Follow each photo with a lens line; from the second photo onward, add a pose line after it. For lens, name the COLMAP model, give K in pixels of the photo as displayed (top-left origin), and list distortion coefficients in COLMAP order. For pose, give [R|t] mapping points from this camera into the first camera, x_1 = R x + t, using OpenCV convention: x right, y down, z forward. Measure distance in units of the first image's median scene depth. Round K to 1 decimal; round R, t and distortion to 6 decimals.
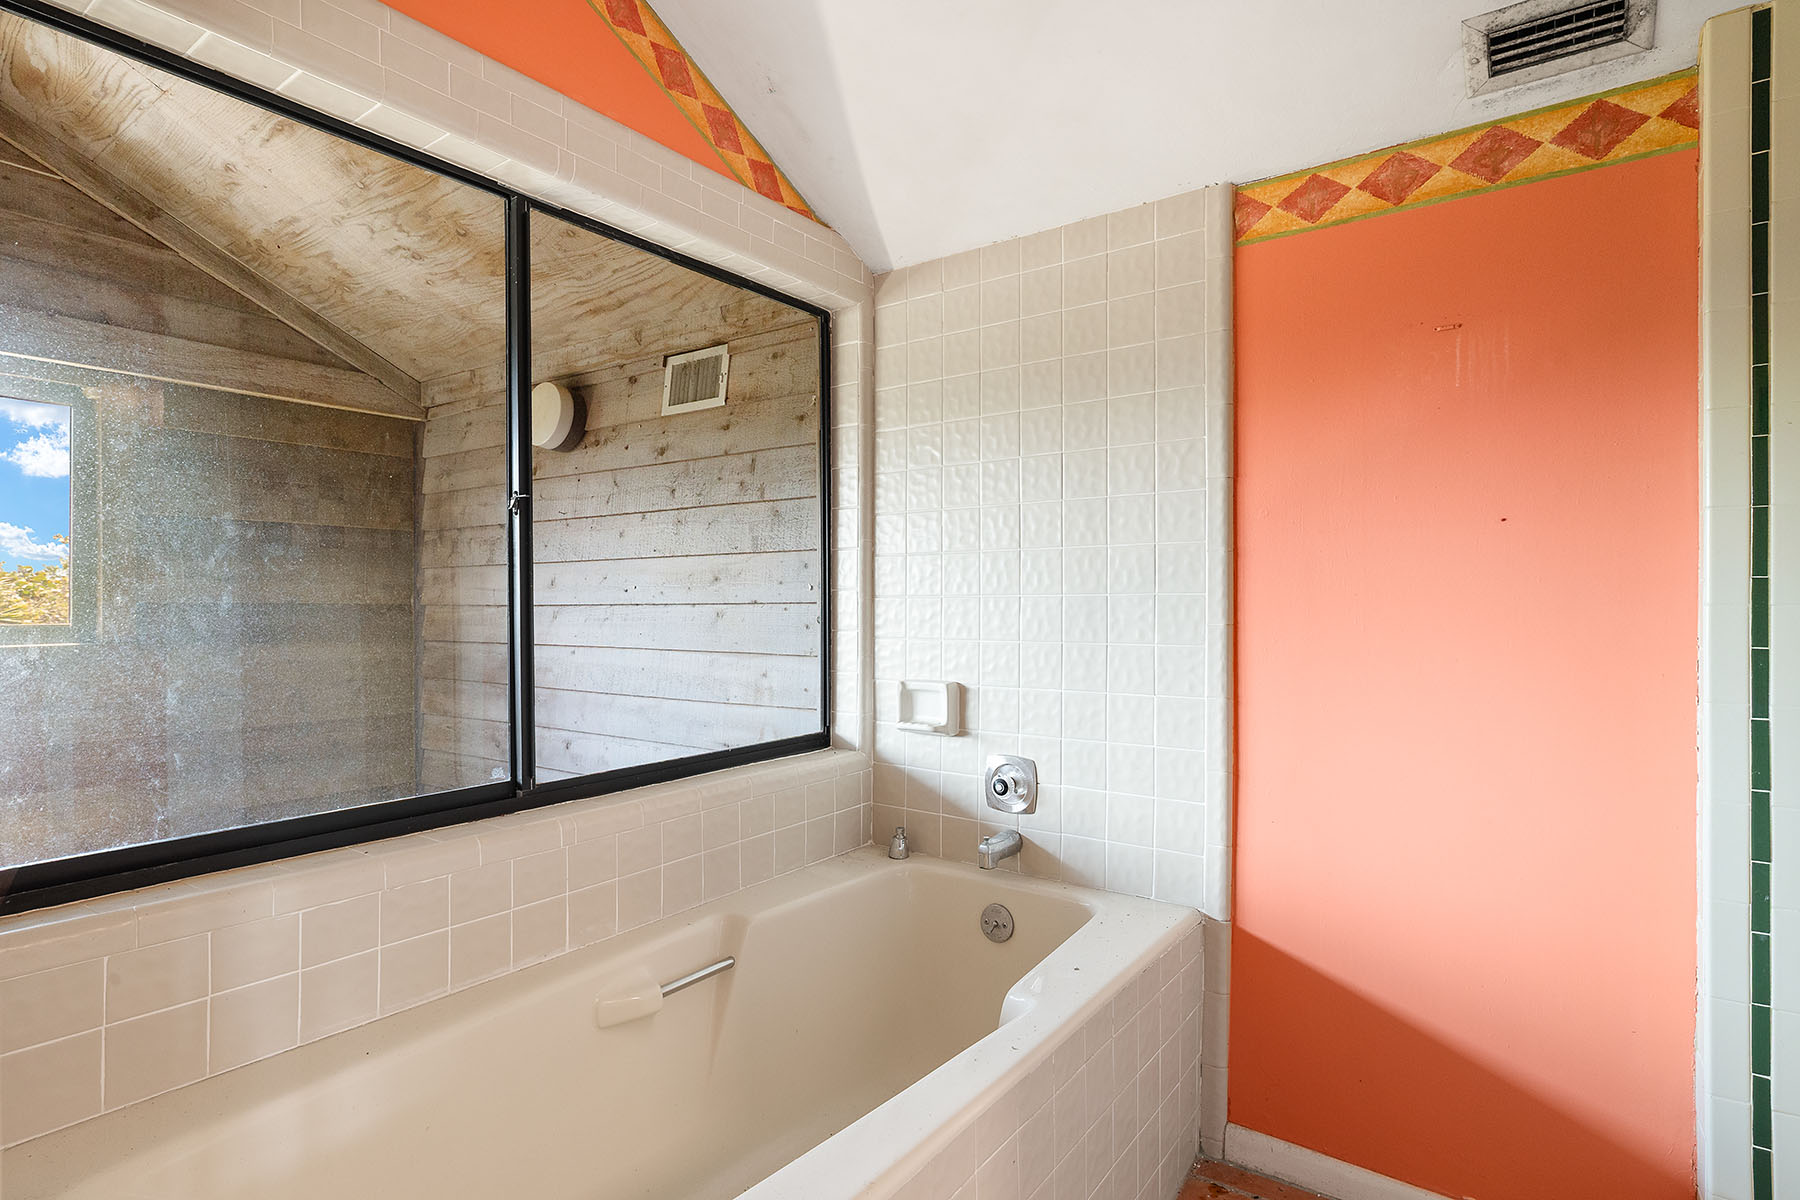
lens RADIAL K [[903.1, 0, 909.6], [0, 903.1, 600.6], [0, 0, 1]] dist [-0.000222, -0.002140]
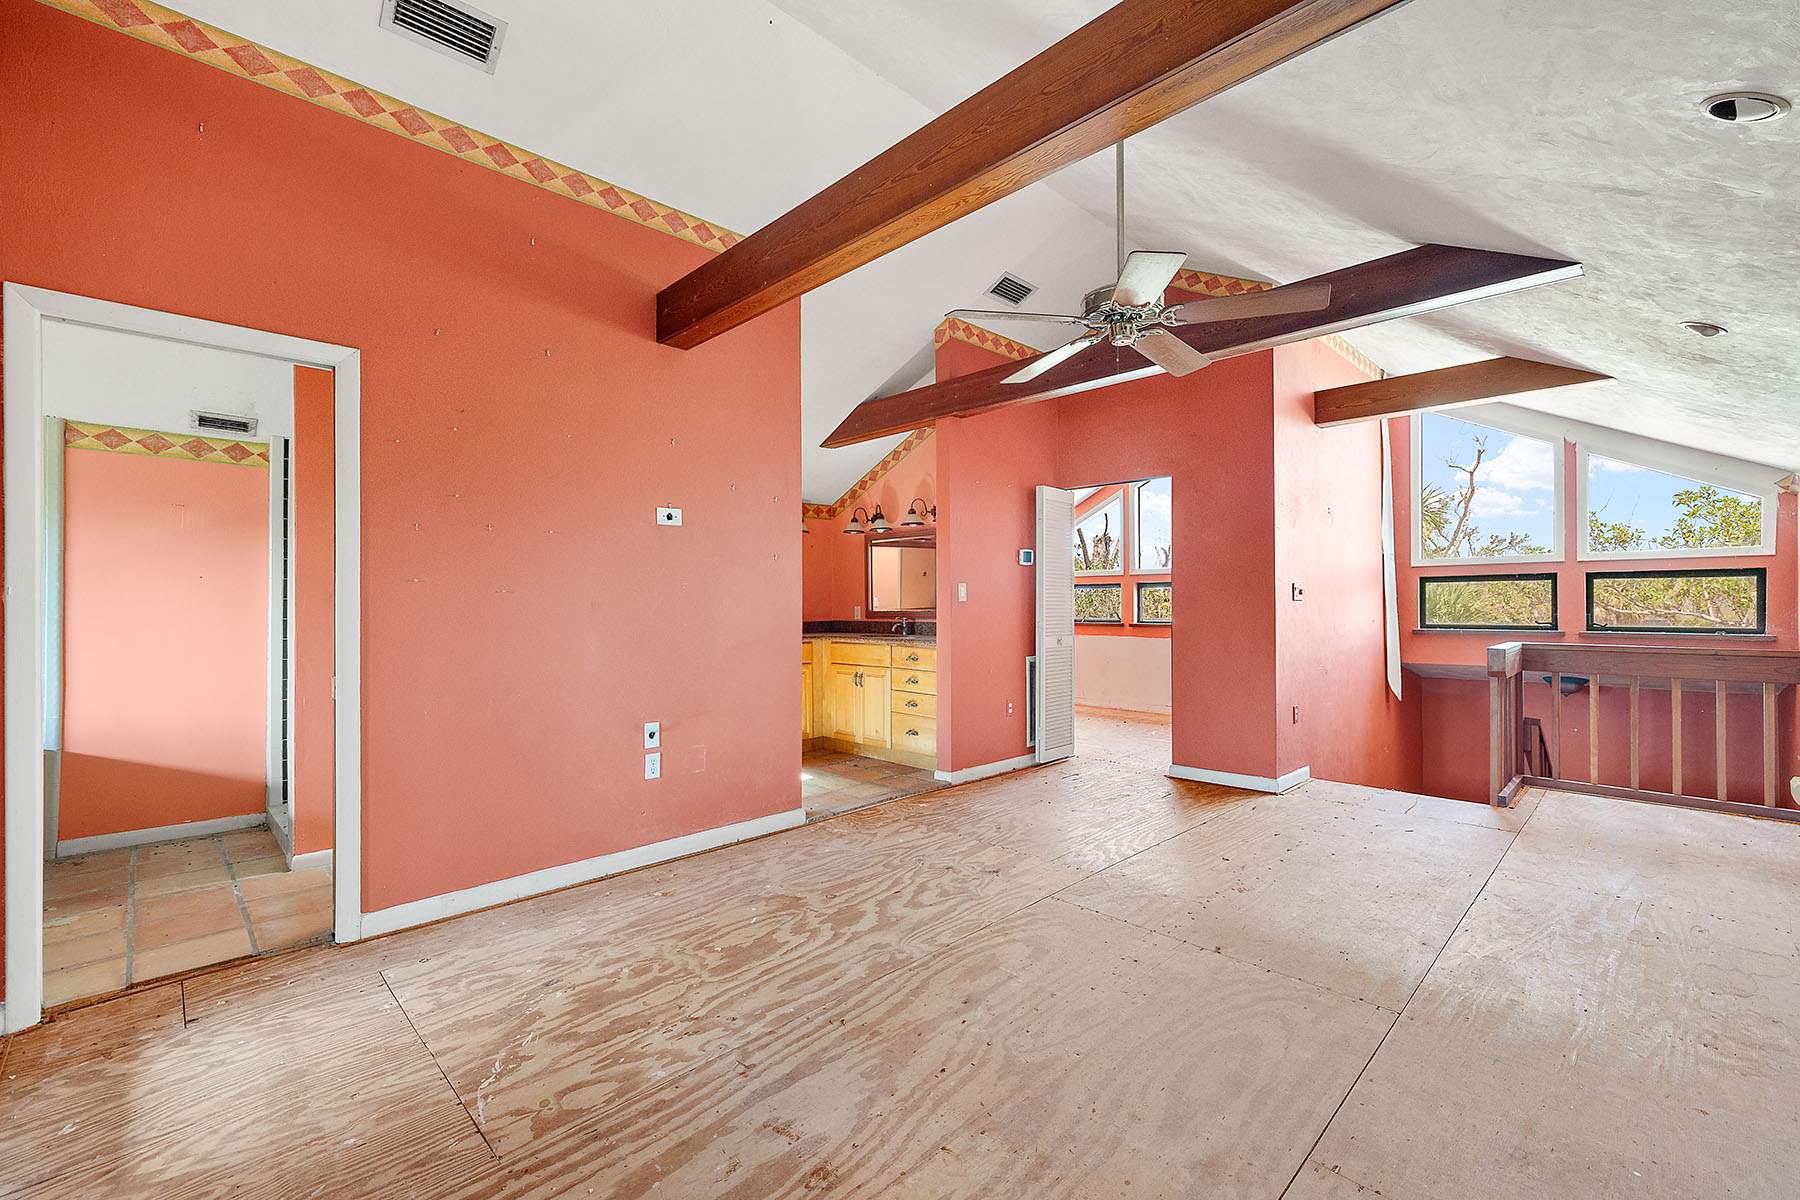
lens RADIAL K [[761.4, 0, 900.3], [0, 761.4, 601.6], [0, 0, 1]] dist [-0.000707, 0.000681]
pose [[0.182207, 0.004822, 0.983248, -1.212427], [-0.002247, 0.999987, -0.004488, -0.006186], [-0.983258, -0.001392, 0.182215, -1.497888]]
